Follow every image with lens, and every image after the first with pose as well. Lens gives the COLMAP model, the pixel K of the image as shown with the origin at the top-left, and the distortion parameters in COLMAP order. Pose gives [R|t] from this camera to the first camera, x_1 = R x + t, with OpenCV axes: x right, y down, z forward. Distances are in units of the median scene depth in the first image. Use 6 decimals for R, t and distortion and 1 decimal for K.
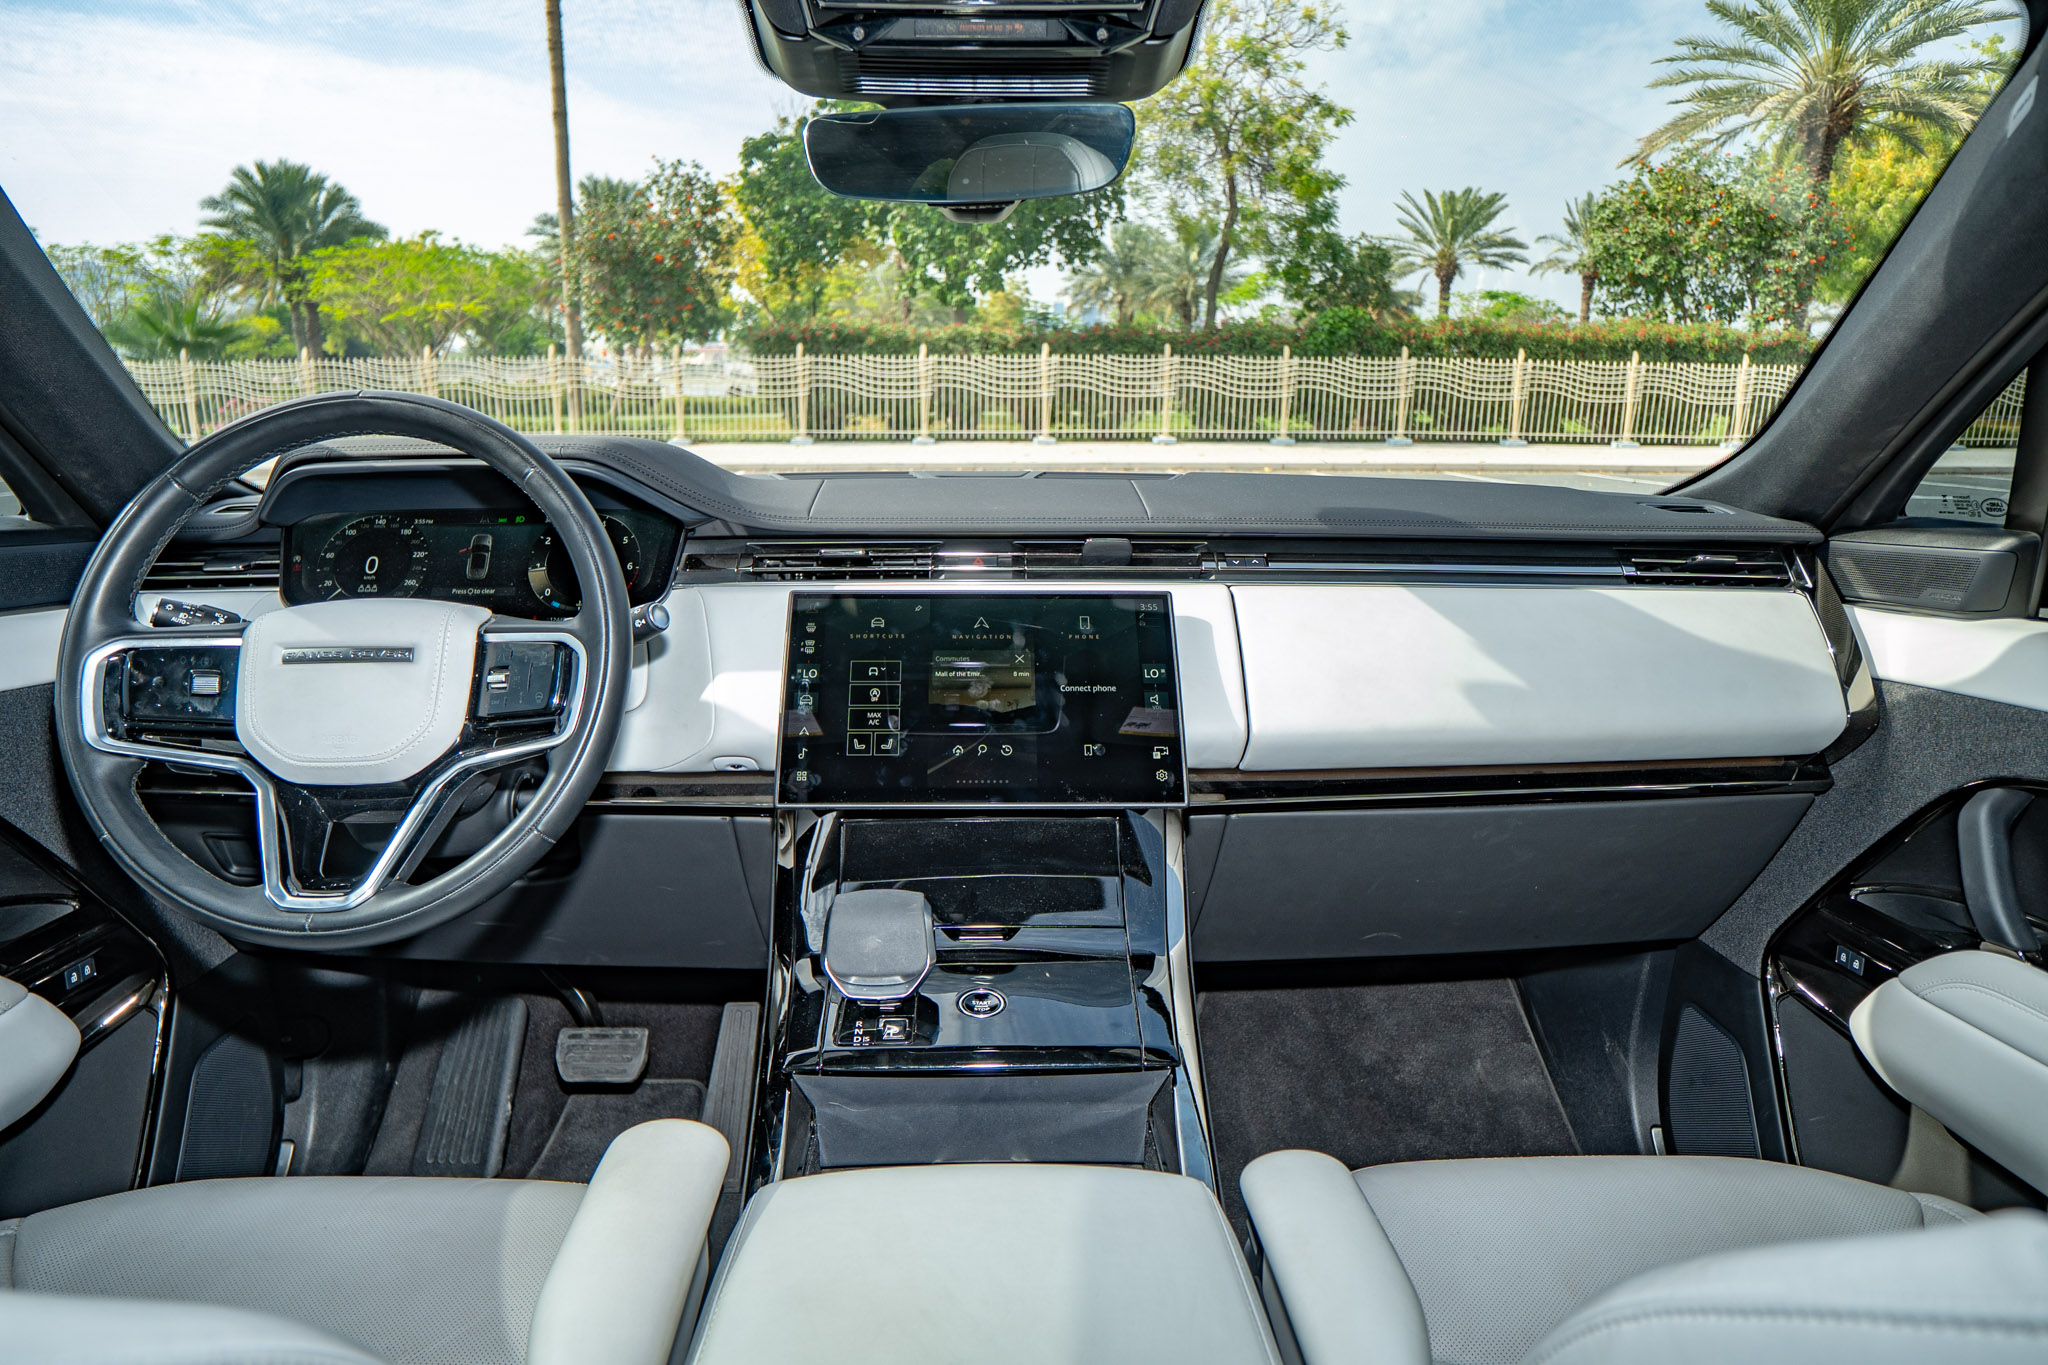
lens RADIAL K [[1421.5, 0, 1040.8], [0, 1421.5, 719.3], [0, 0, 1]] dist [-0.048052, 0.023416]
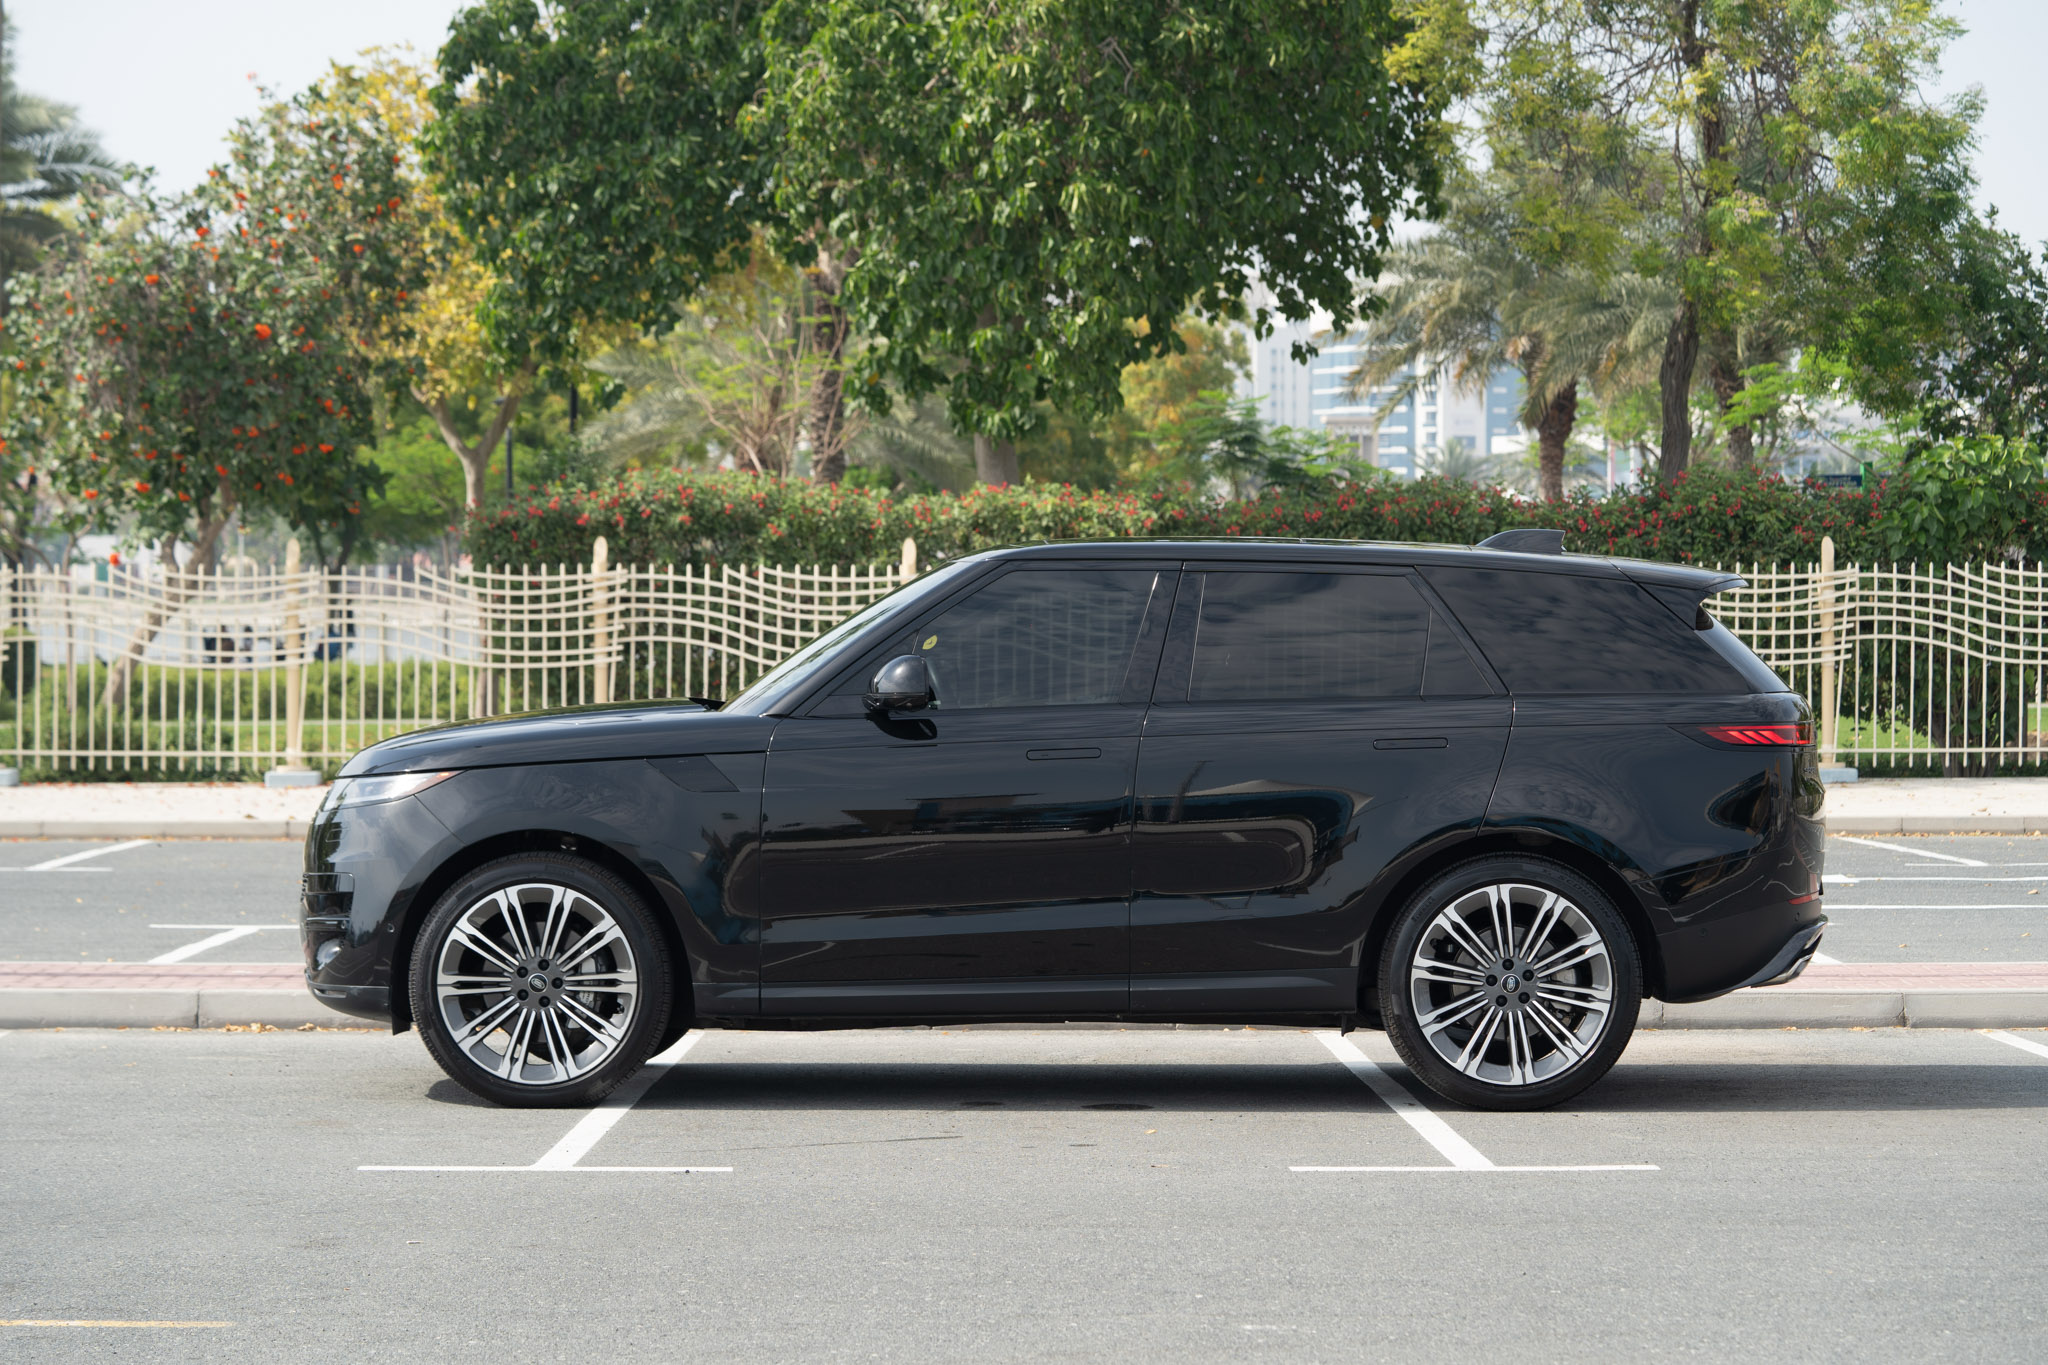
lens RADIAL K [[5887.1, 0, 1024.0], [0, 5887.1, 682.5], [0, 0, 1]] dist [-0.176525, -0.103731]
pose [[0.998761, -0.003448, -0.049654, 0.330583], [-0.007460, 0.975957, -0.217836, 1.444472], [0.049211, 0.217936, 0.974722, -6.443080]]
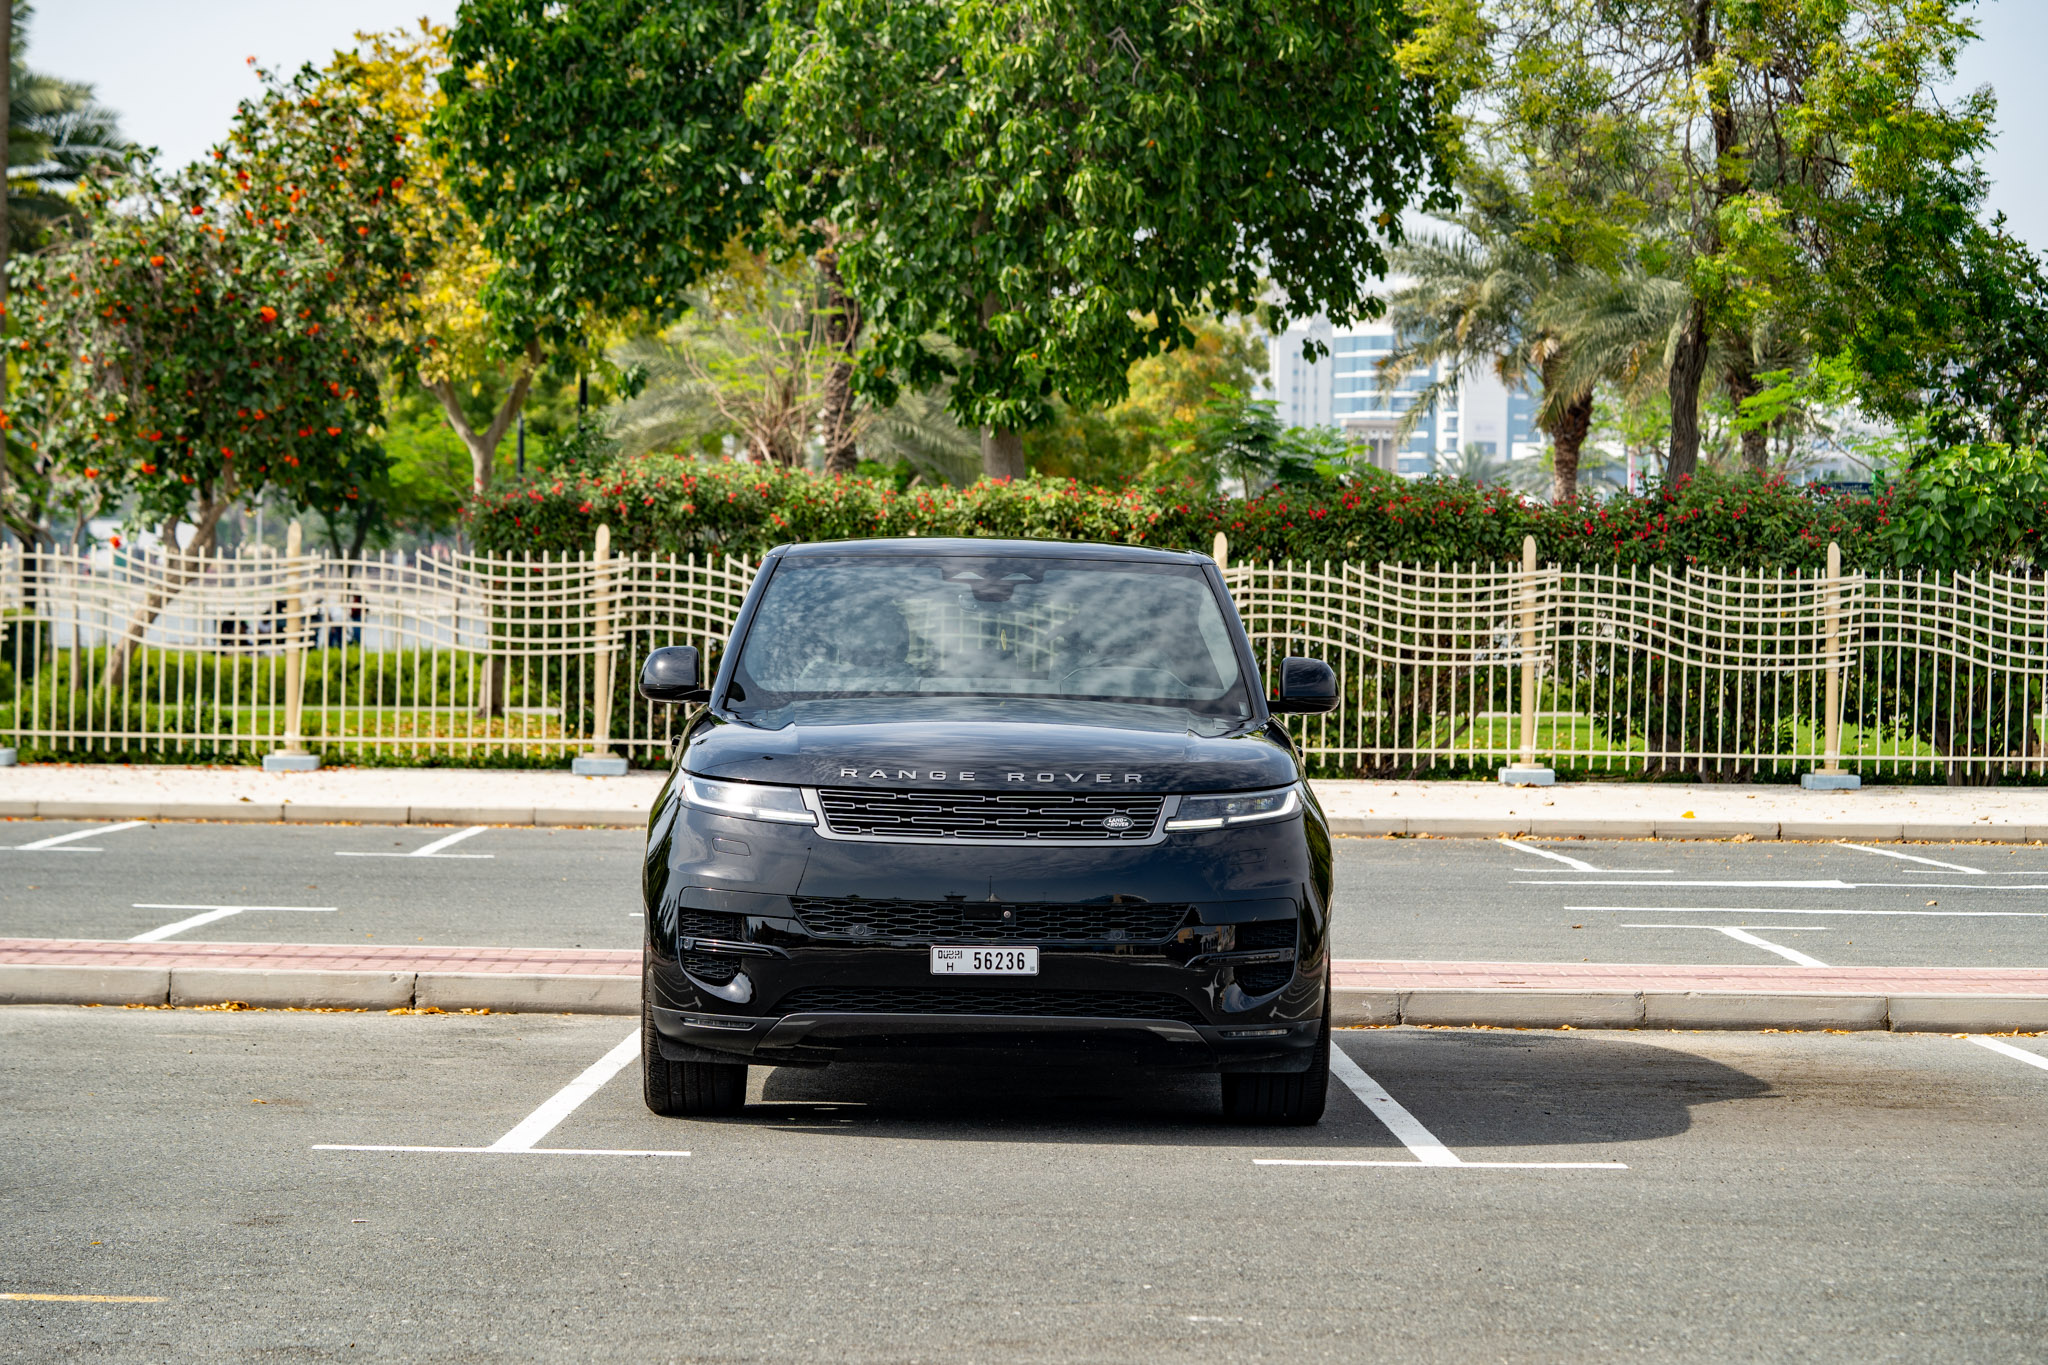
lens RADIAL K [[5887.1, 0, 1024.0], [0, 5887.1, 682.5], [0, 0, 1]] dist [-0.176525, -0.103731]
pose [[0.998553, 0.011234, -0.052595, 0.375393], [-0.022442, 0.975766, -0.217663, 1.445323], [0.048875, 0.218529, 0.974606, -6.381679]]
